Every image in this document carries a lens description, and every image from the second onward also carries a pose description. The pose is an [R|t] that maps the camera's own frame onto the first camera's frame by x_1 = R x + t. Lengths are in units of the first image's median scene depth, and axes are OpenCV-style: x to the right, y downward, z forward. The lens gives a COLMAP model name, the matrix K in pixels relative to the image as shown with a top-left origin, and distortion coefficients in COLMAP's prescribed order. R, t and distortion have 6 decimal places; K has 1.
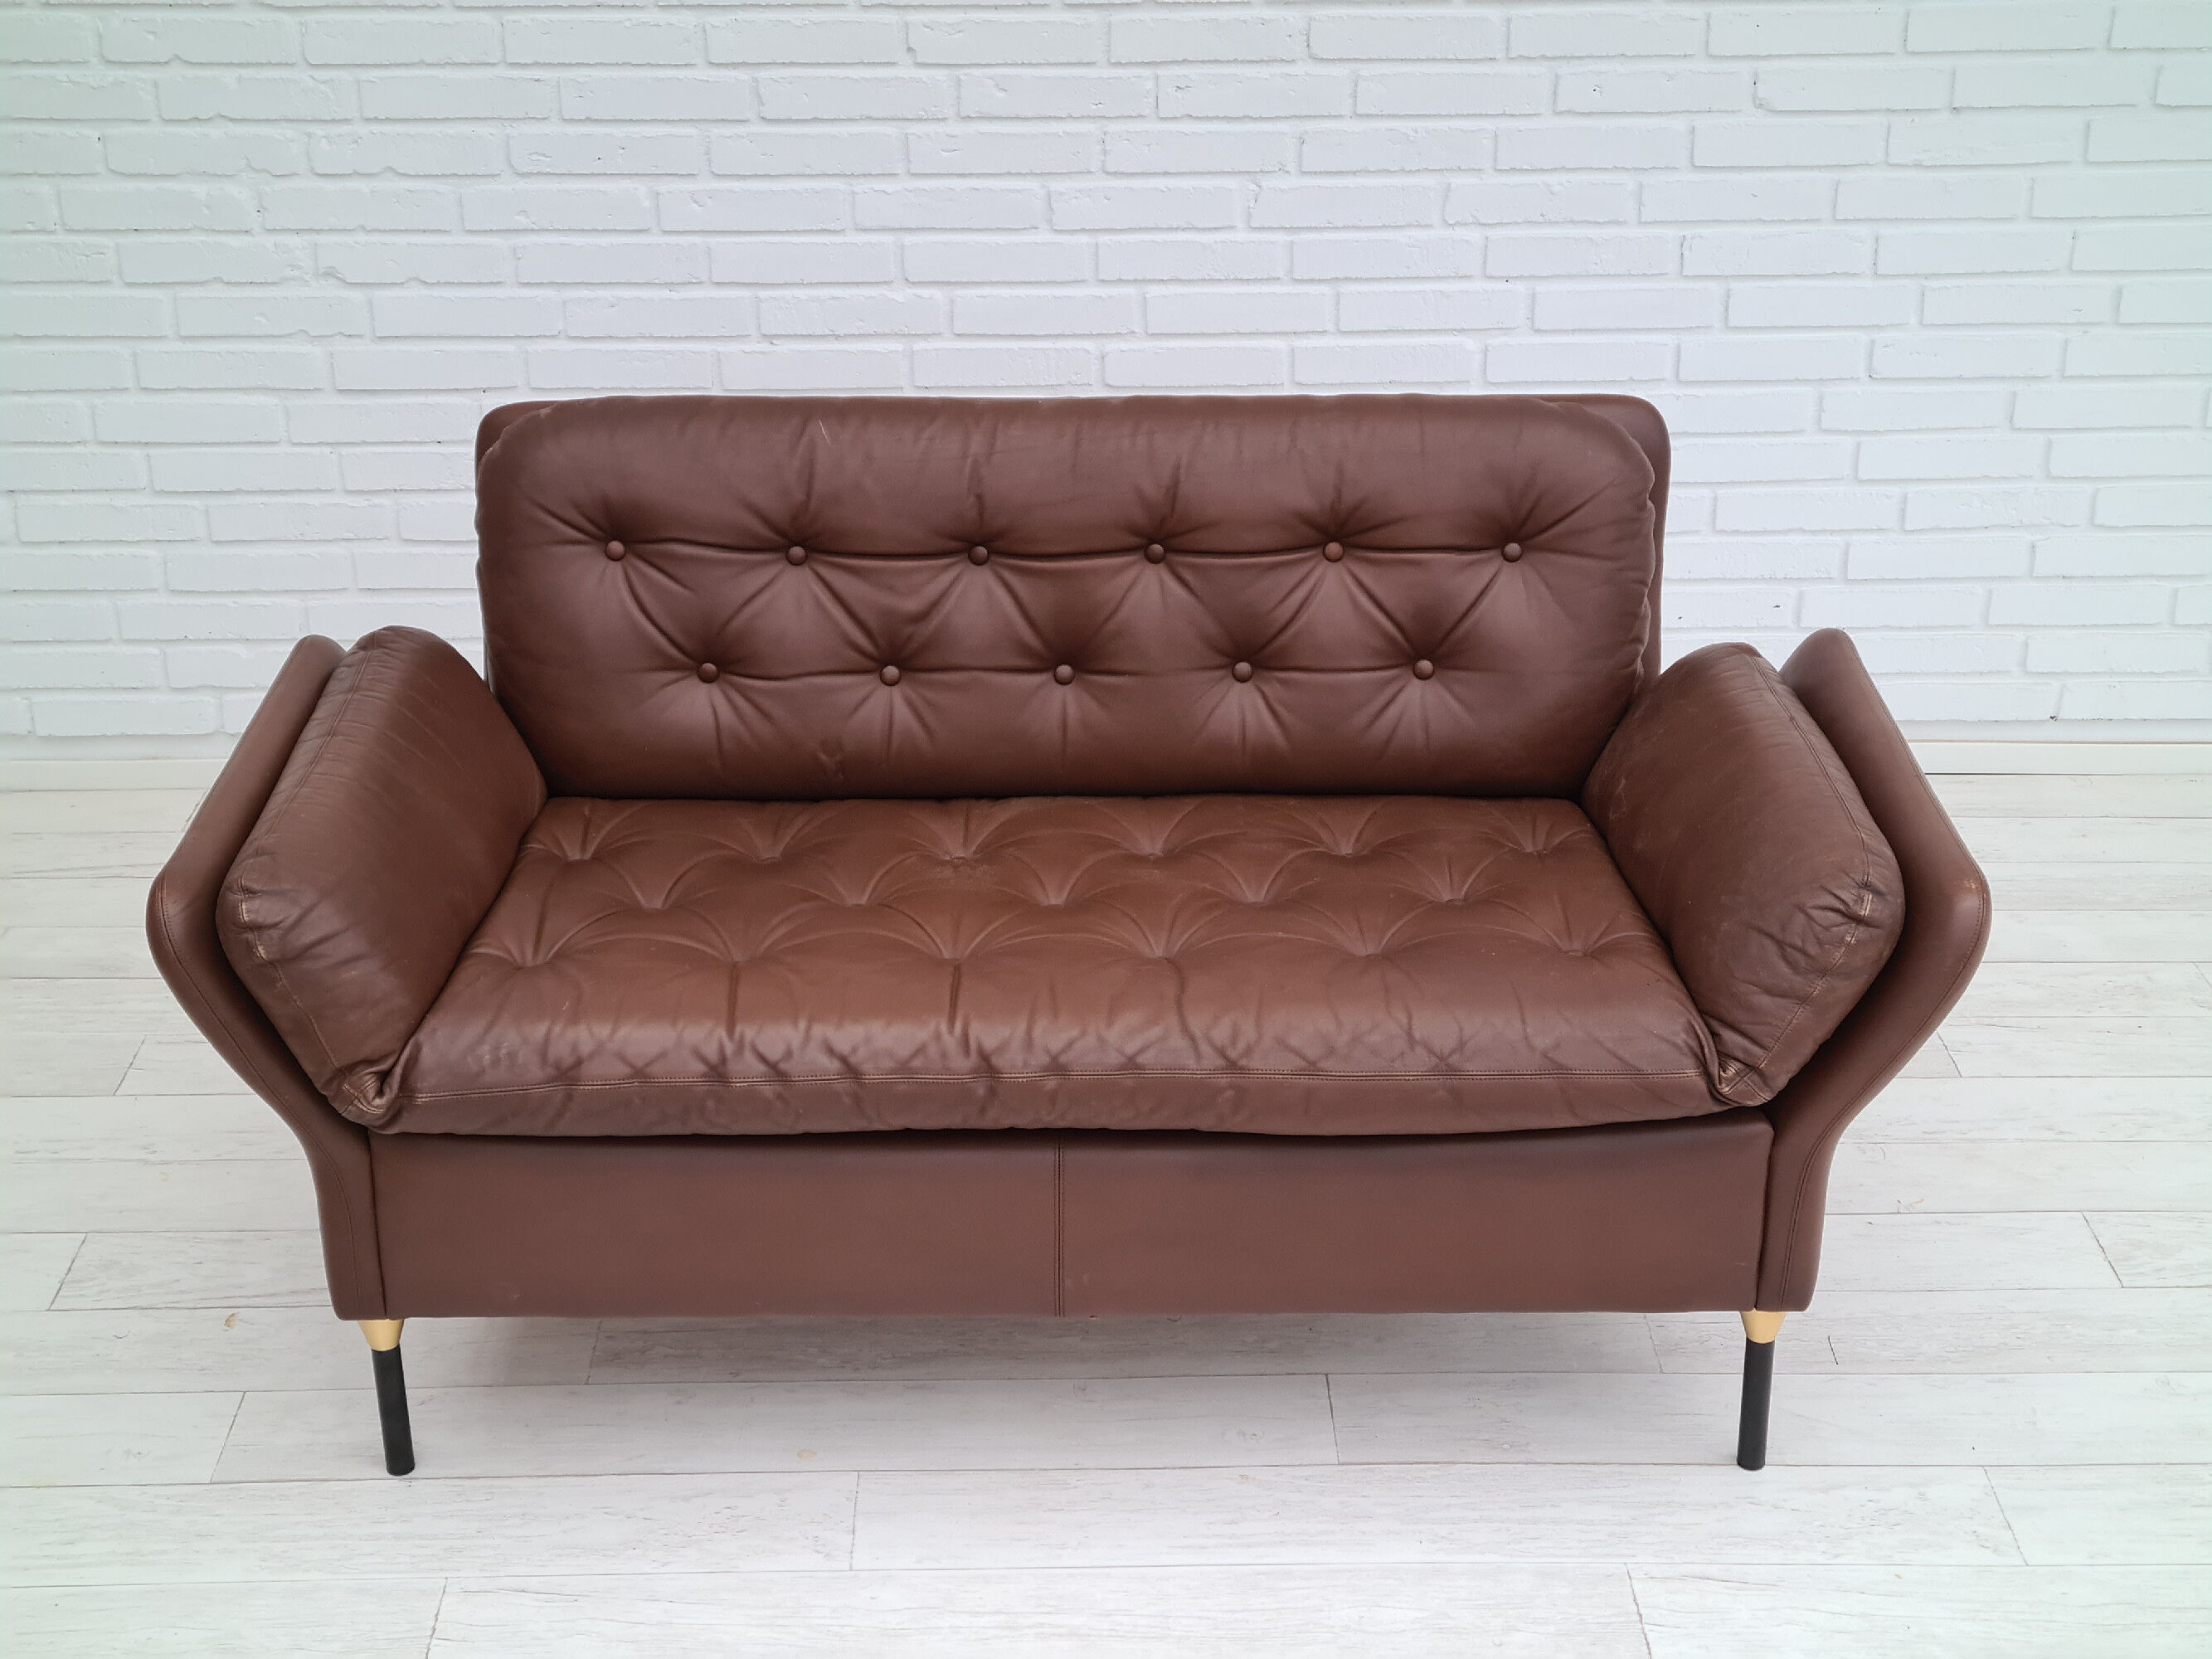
lens RADIAL K [[3310.8, 0, 1132.2], [0, 3310.8, 861.7], [0, 0, 1]] dist [0.053638, 0.000000]
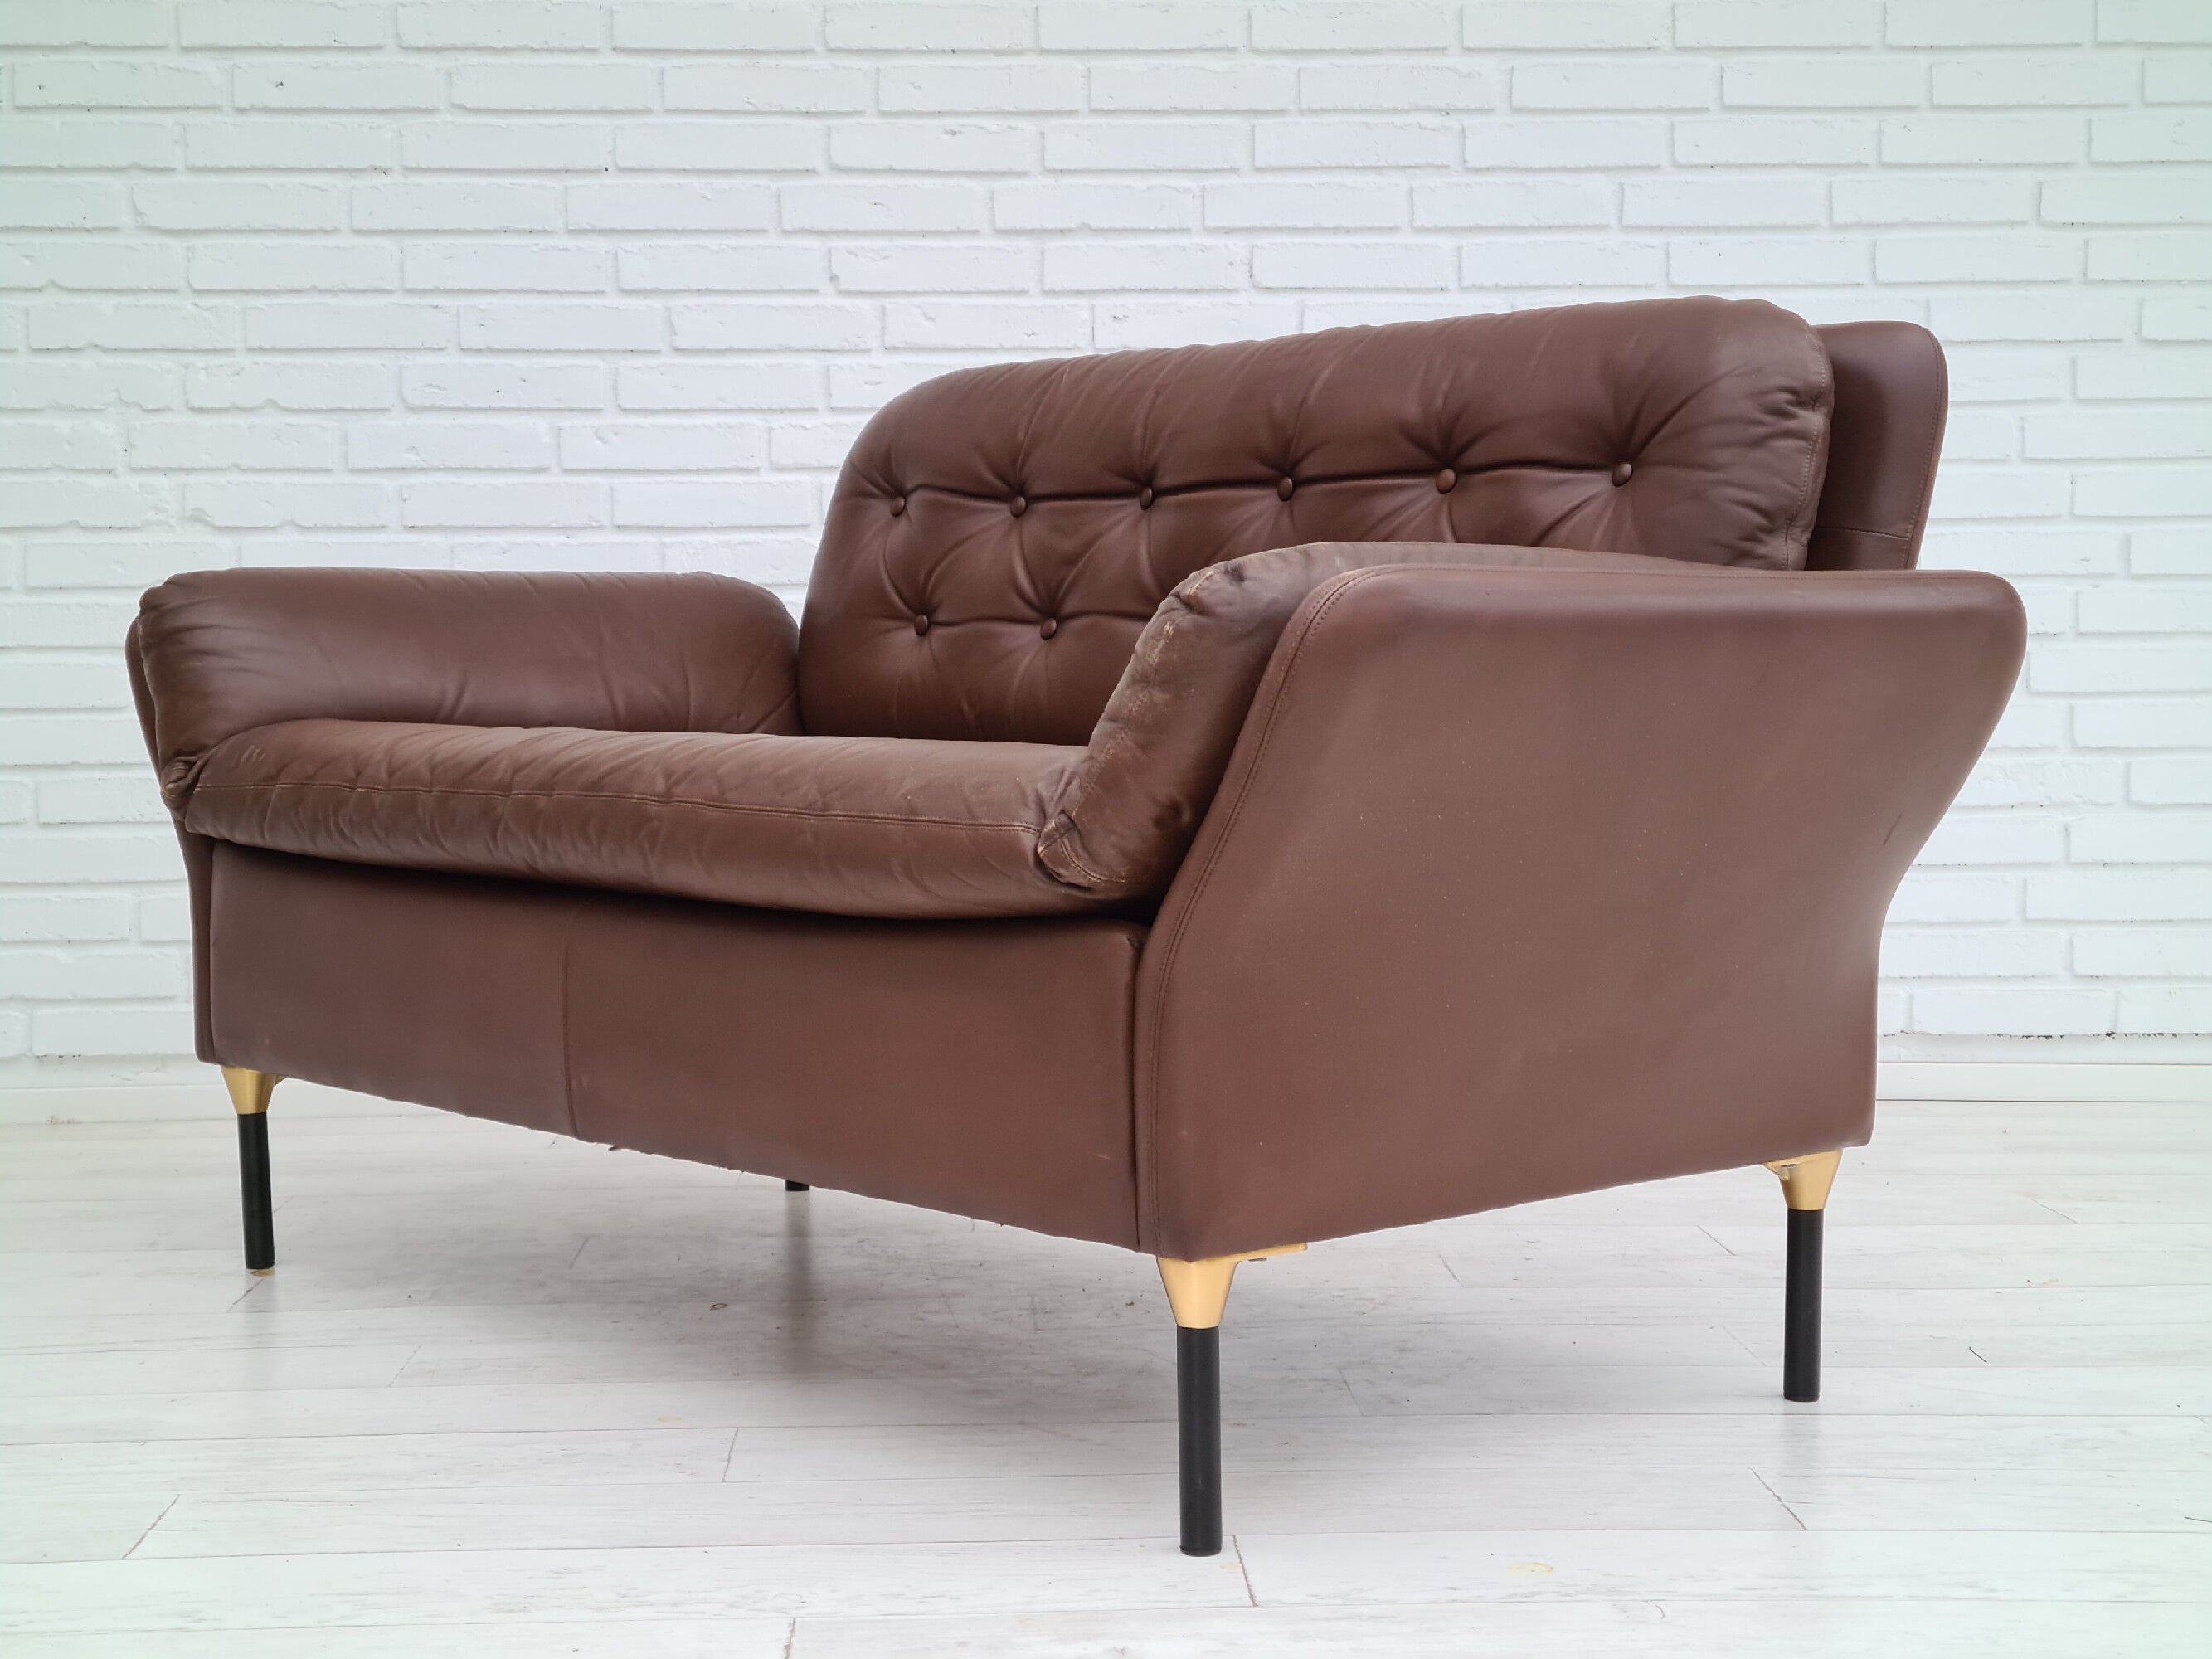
lens RADIAL K [[3310.8, 0, 1116.6], [0, 3310.8, 824.9], [0, 0, 1]] dist [0.053638, 0.000000]
pose [[0.999731, -0.007719, 0.021866, -0.007677], [0.015173, 0.930835, -0.365124, 0.244376], [-0.017535, 0.365357, 0.930702, 0.171423]]
